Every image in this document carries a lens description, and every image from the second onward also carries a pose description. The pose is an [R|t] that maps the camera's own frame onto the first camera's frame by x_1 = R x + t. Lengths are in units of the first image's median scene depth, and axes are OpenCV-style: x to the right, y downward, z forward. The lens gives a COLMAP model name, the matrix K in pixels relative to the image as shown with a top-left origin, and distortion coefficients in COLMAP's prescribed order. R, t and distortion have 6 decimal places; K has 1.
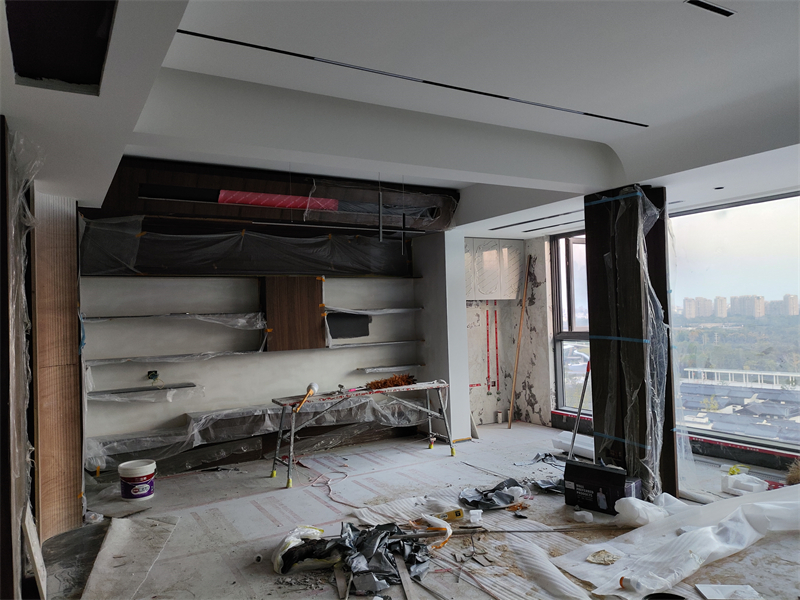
lens RADIAL K [[591.9, 0, 404.4], [0, 591.9, 297.9], [0, 0, 1]] dist [0.045688, -0.054495]
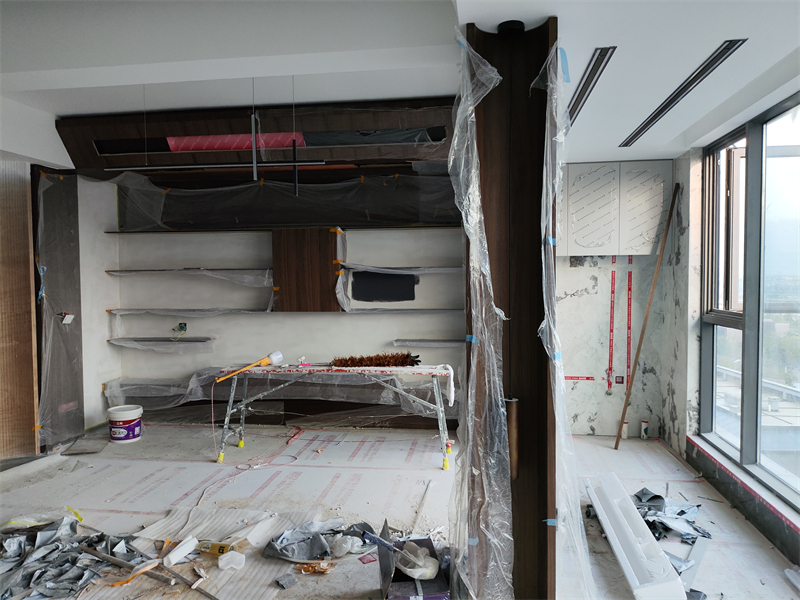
lens RADIAL K [[591.9, 0, 406.0], [0, 591.9, 300.3], [0, 0, 1]] dist [0.045688, -0.054495]
pose [[0.772309, 0.052504, -0.633074, 0.515477], [-0.000043, 0.996583, 0.082598, -0.002858], [0.635247, -0.063764, 0.769672, 0.432905]]
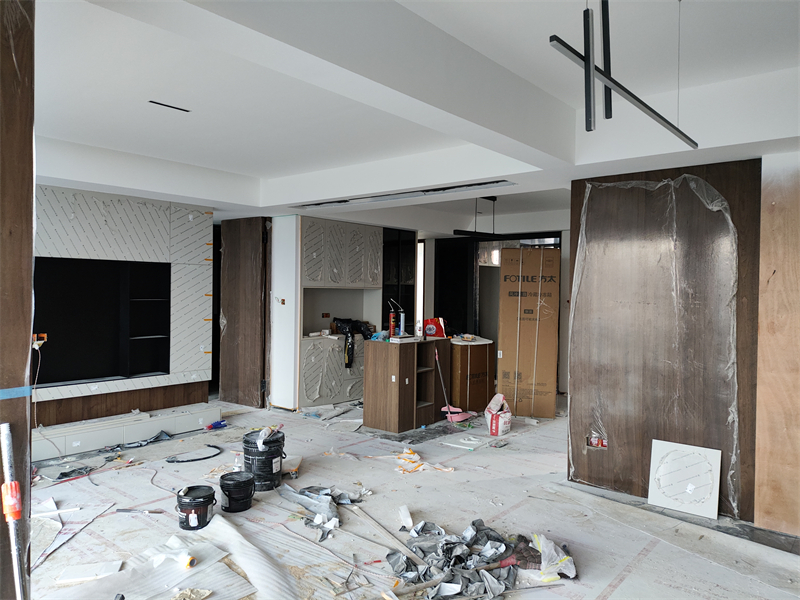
lens RADIAL K [[591.9, 0, 399.8], [0, 591.9, 303.6], [0, 0, 1]] dist [0.045688, -0.054495]
pose [[-0.948847, 0.025825, -0.314679, 0.184858], [0.023829, 0.999664, 0.010189, 0.017913], [0.314836, 0.002169, -0.949144, 1.126671]]
